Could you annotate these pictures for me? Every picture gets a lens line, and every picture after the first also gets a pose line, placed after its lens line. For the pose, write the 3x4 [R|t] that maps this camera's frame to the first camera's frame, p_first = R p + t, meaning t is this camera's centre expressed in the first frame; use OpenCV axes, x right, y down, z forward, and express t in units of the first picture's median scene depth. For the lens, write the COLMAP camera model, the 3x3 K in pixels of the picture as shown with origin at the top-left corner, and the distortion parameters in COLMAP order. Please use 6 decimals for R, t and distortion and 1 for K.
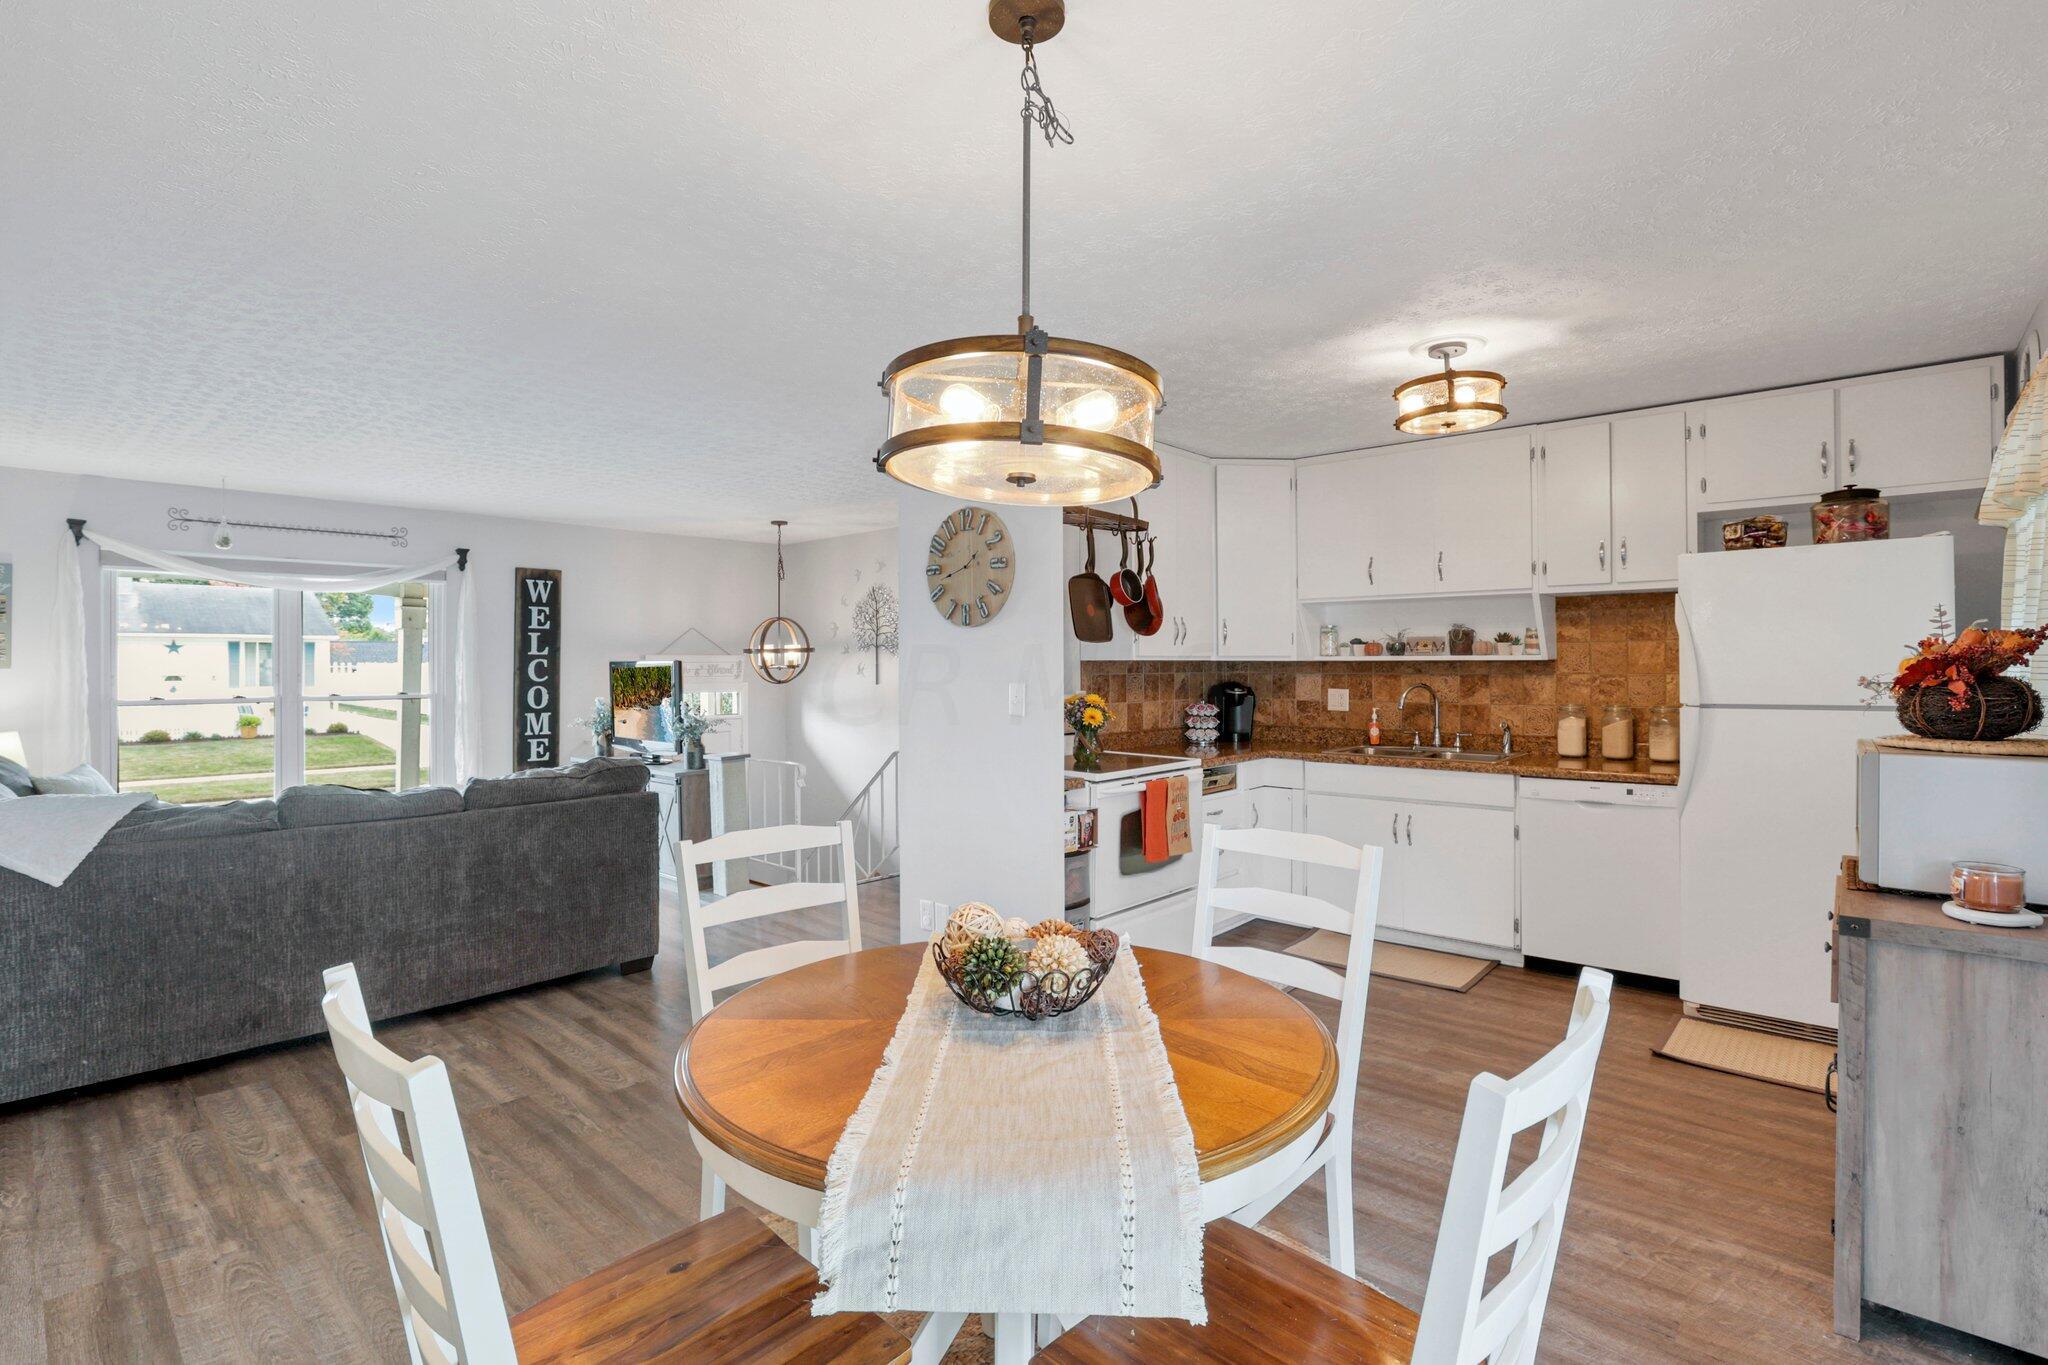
lens RADIAL K [[981.4, 0, 1039.3], [0, 981.4, 669.8], [0, 0, 1]] dist [0.000012, 0.000375]
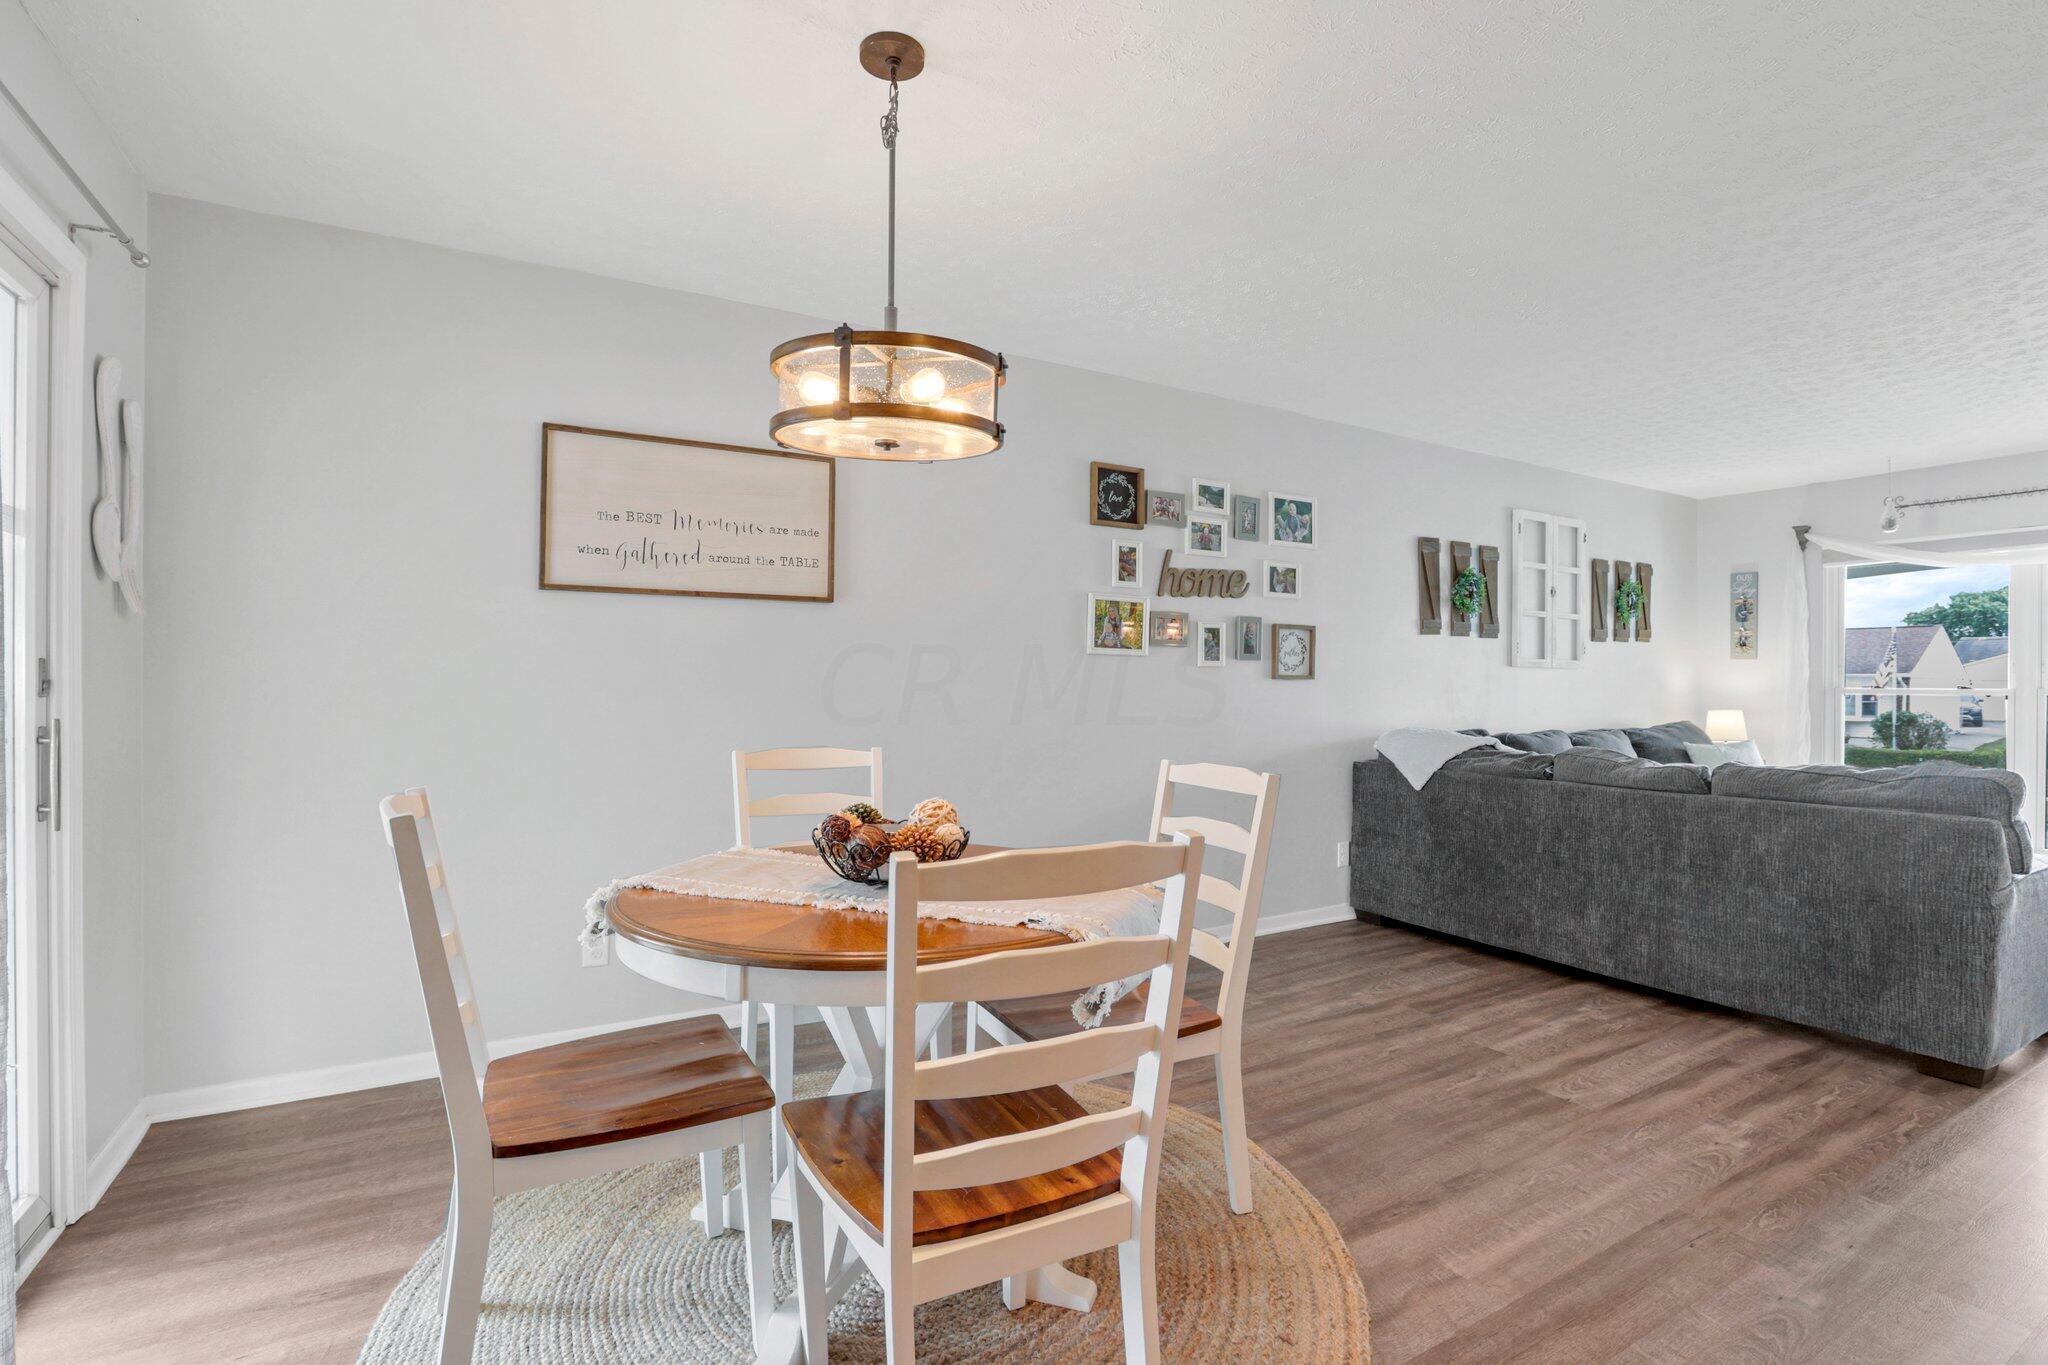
lens RADIAL K [[981.4, 0, 1038.1], [0, 981.4, 686.3], [0, 0, 1]] dist [0.000012, 0.000375]
pose [[-0.296753, 0.001293, -0.954954, 0.520041], [-0.009066, 0.999950, 0.004172, 0.049247], [0.954911, 0.009896, -0.296726, 0.742145]]
